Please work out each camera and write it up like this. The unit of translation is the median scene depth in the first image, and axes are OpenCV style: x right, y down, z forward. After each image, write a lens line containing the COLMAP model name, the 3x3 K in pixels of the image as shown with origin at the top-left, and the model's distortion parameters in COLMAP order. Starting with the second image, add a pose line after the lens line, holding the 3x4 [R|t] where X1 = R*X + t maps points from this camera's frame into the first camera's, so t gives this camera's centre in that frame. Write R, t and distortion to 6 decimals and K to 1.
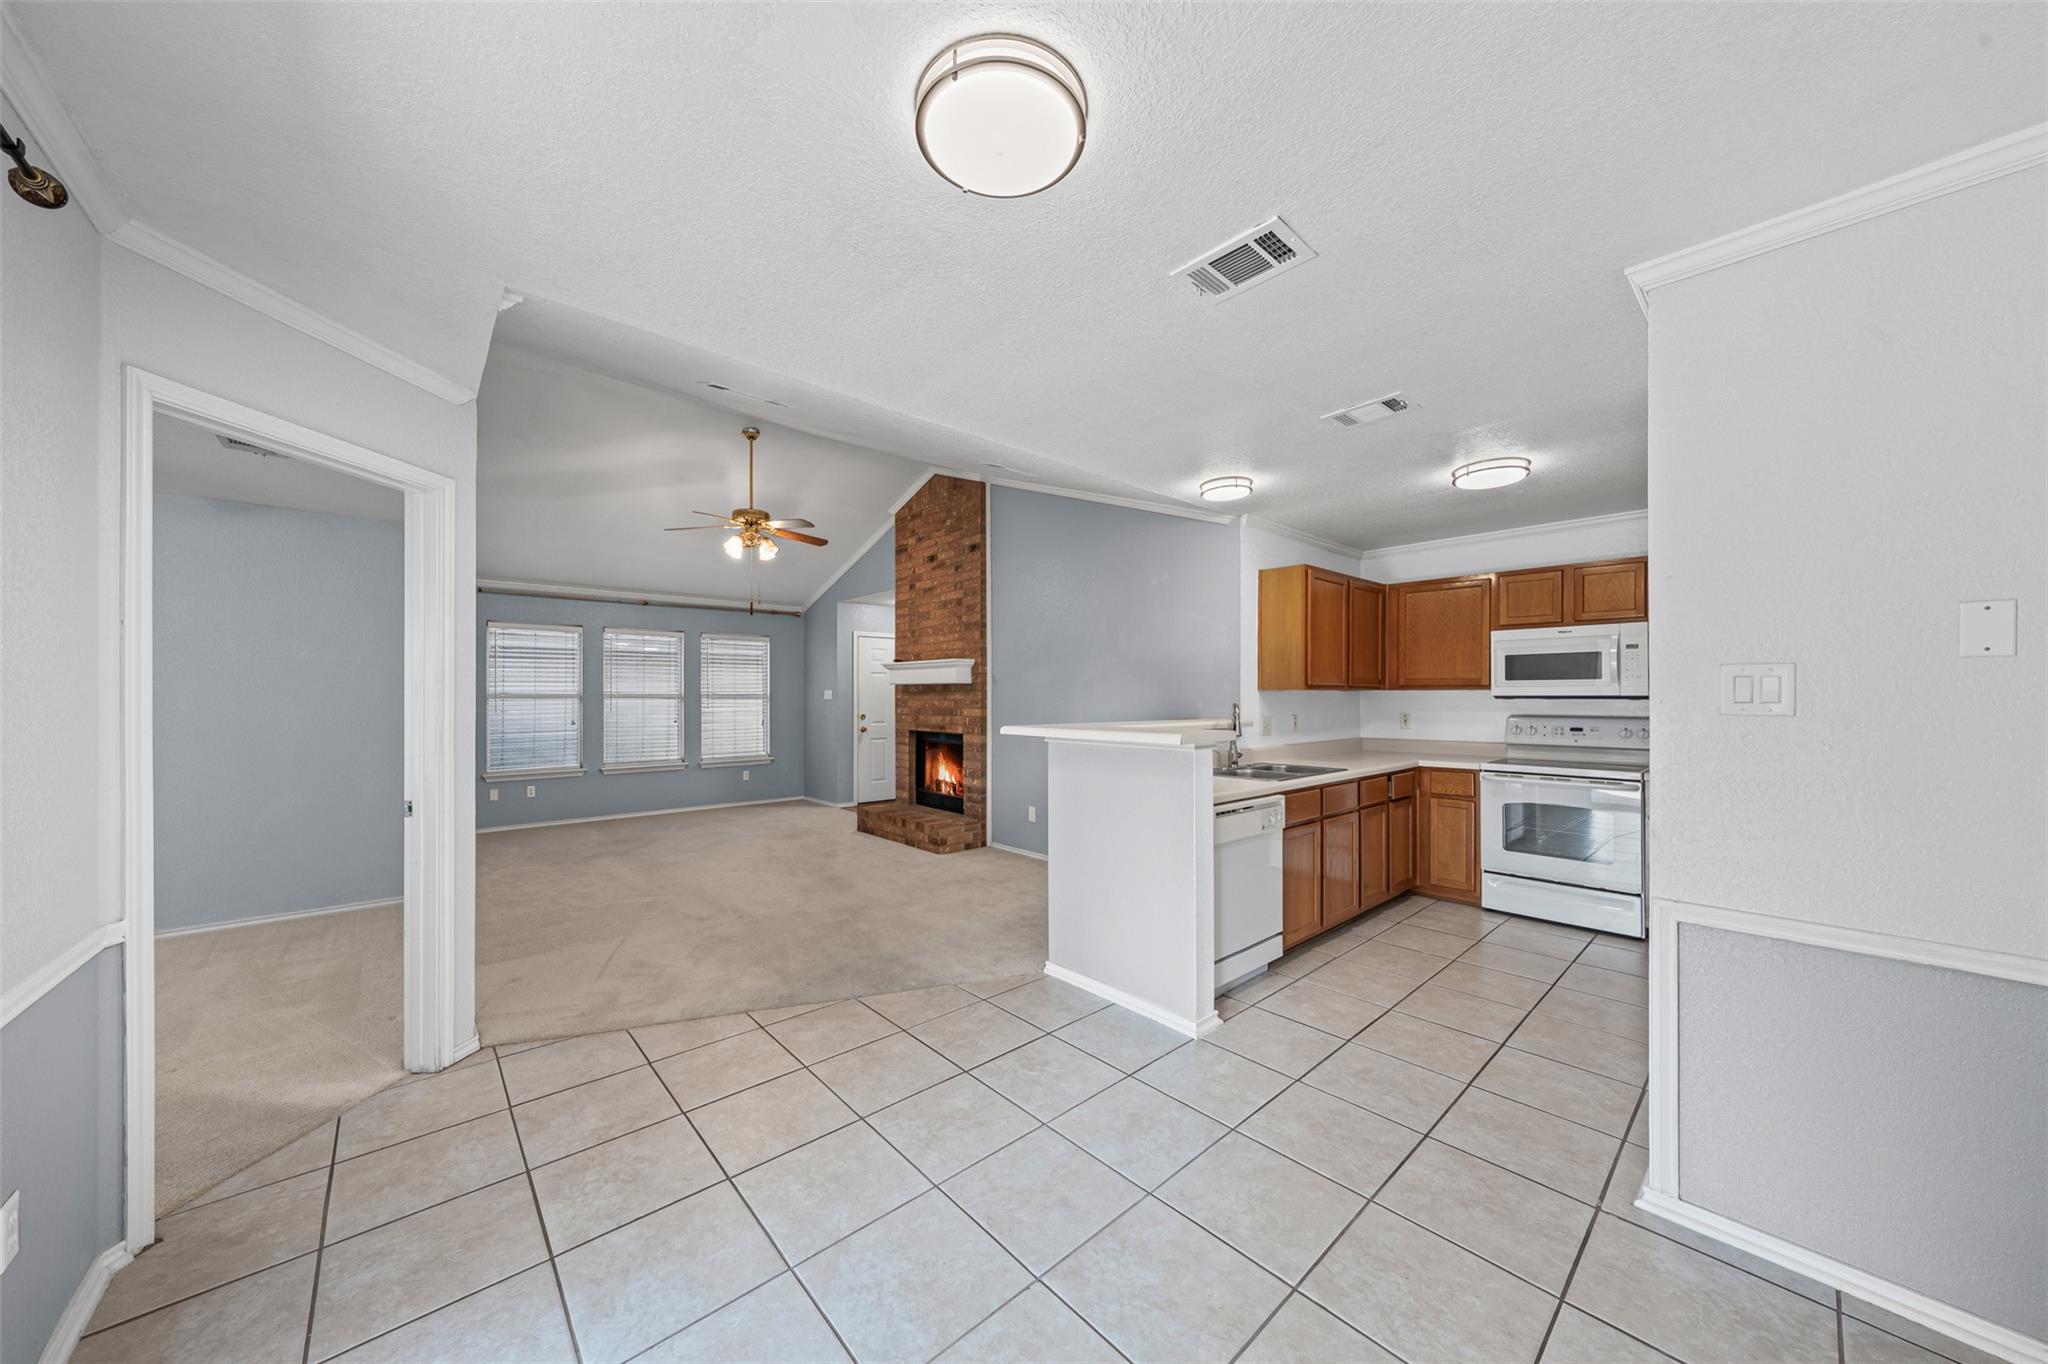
lens RADIAL K [[698.4, 0, 1026.6], [0, 698.4, 693.4], [0, 0, 1]] dist [-0.000842, 0.000018]
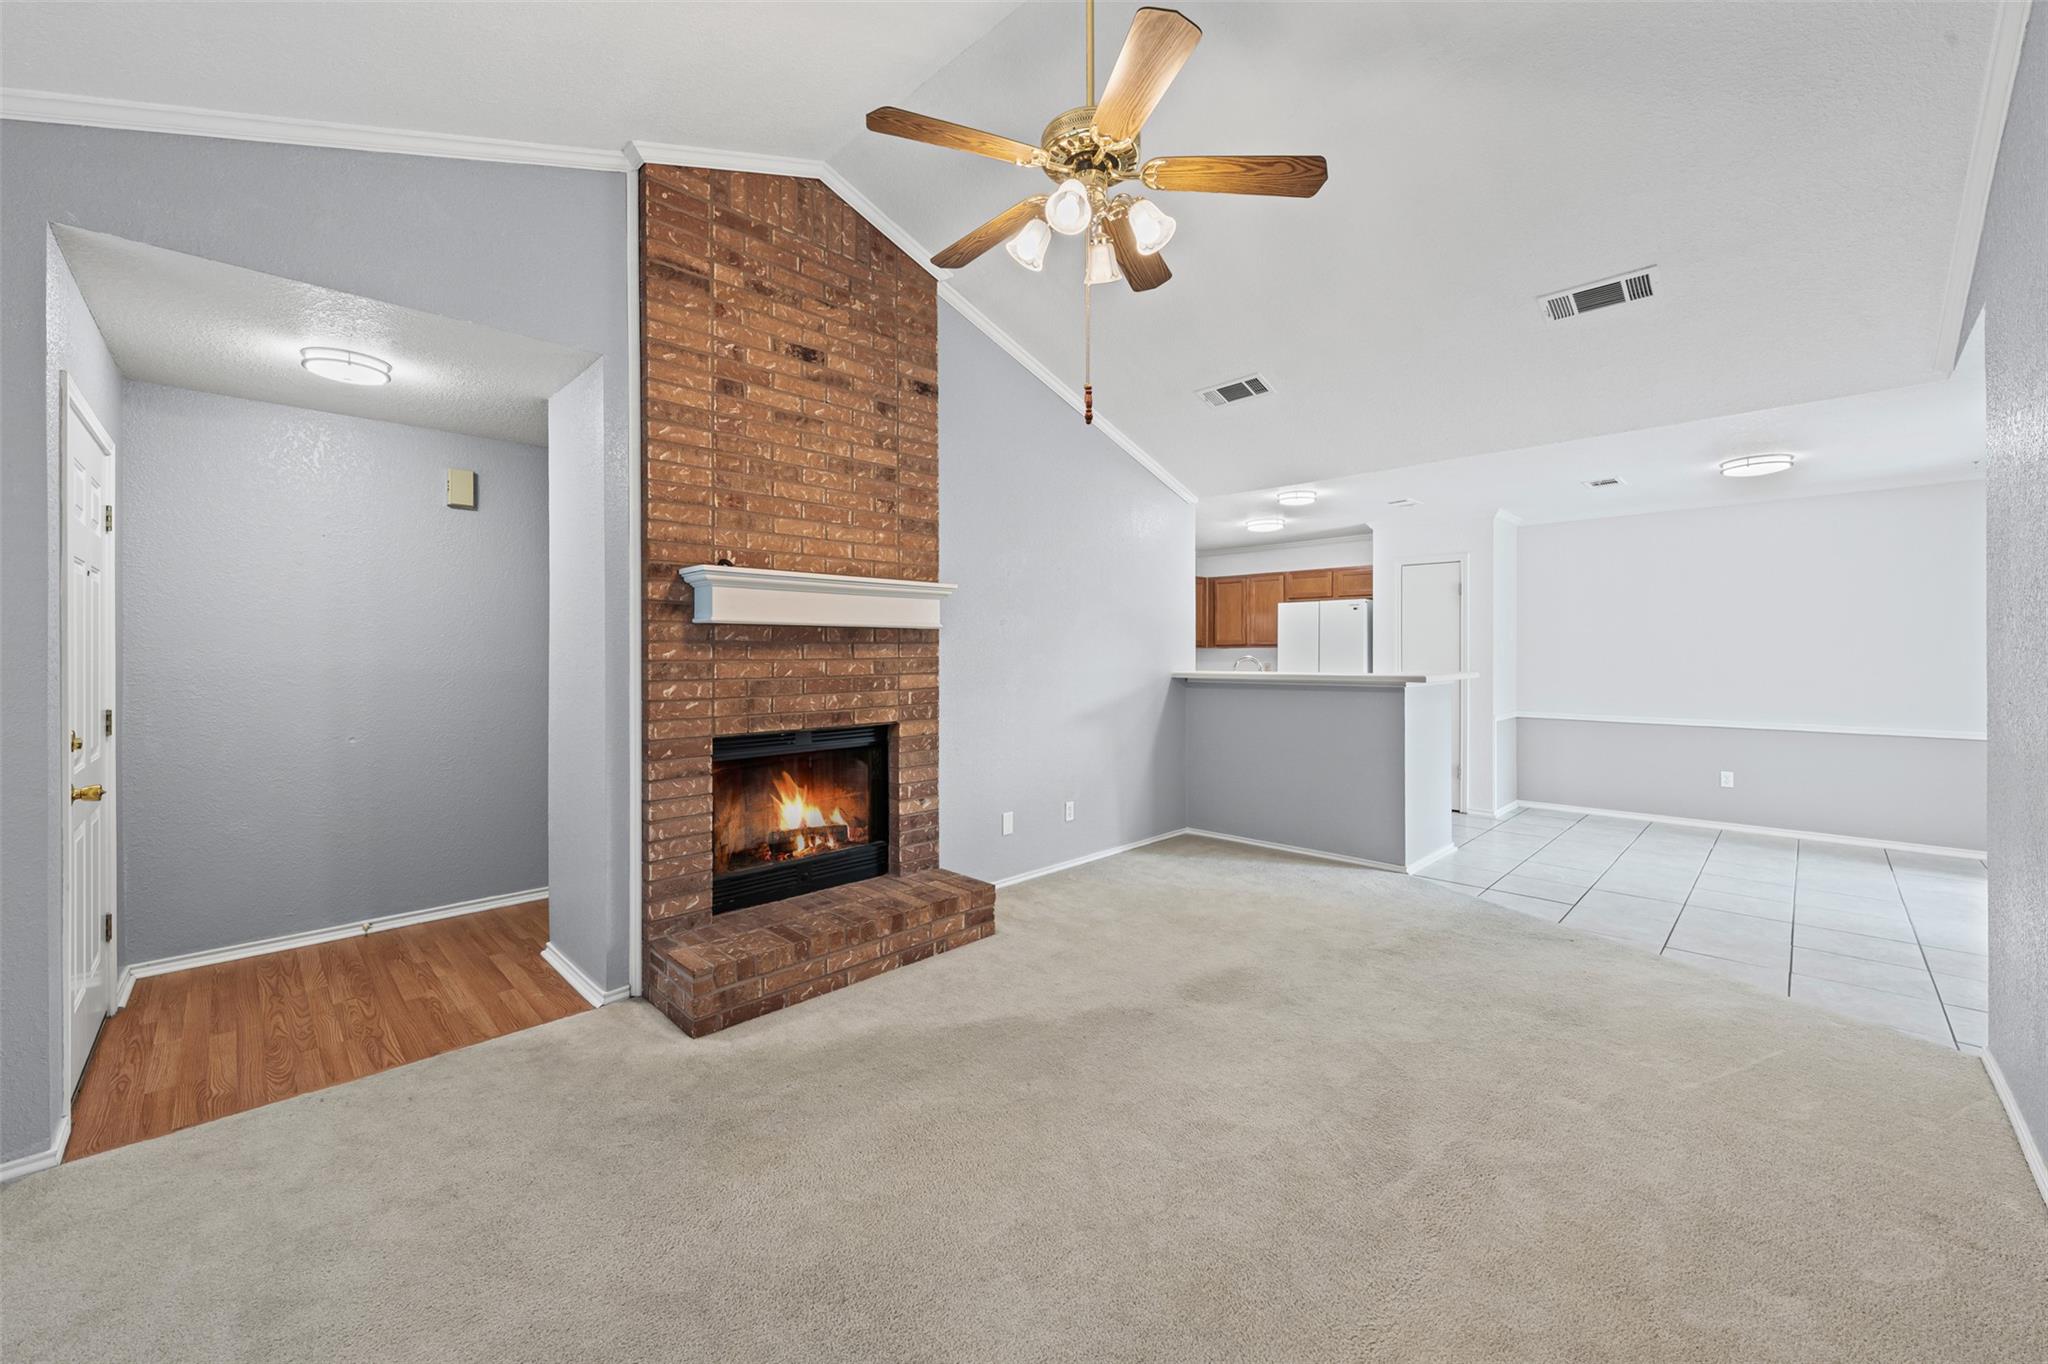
lens RADIAL K [[788.8, 0, 1030.9], [0, 788.8, 655.1], [0, 0, 1]] dist [-0.000014, -0.000033]
pose [[-0.060021, -0.001025, 0.998197, -0.719929], [0.001861, 0.999998, 0.001139, 0.005826], [-0.998195, 0.001926, -0.060019, 0.957056]]
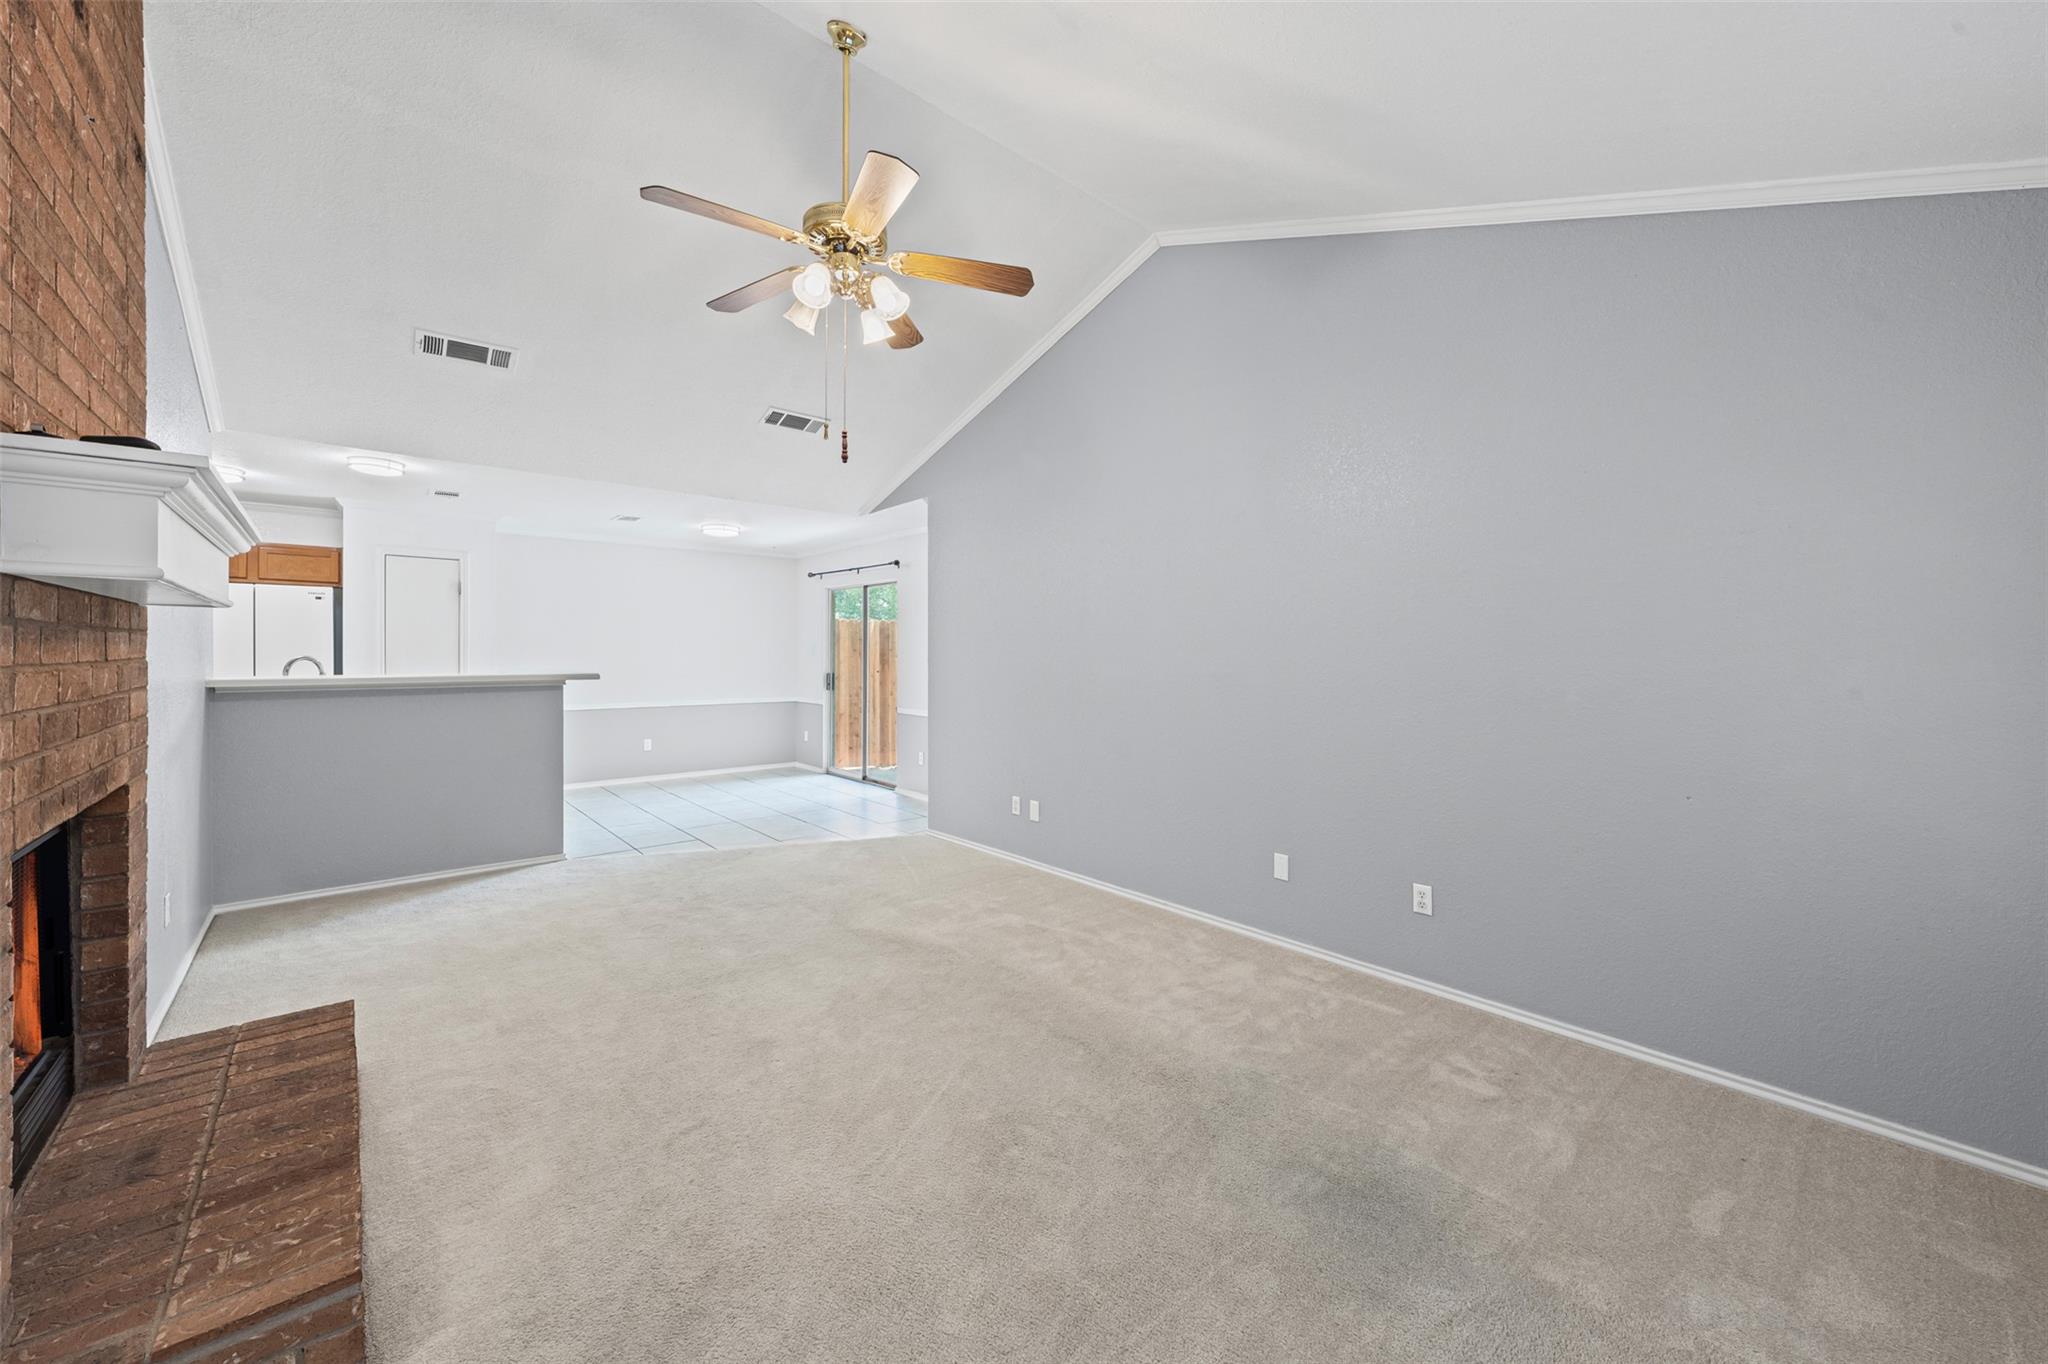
lens RADIAL K [[769.5, 0, 1024.1], [0, 769.5, 652.9], [0, 0, 1]] dist [-0.000247, 0.000057]
pose [[-0.999957, -0.001184, 0.009165, -0.461801], [-0.001199, 0.999998, -0.001546, 0.006279], [-0.009163, -0.001557, -0.999957, 1.336770]]
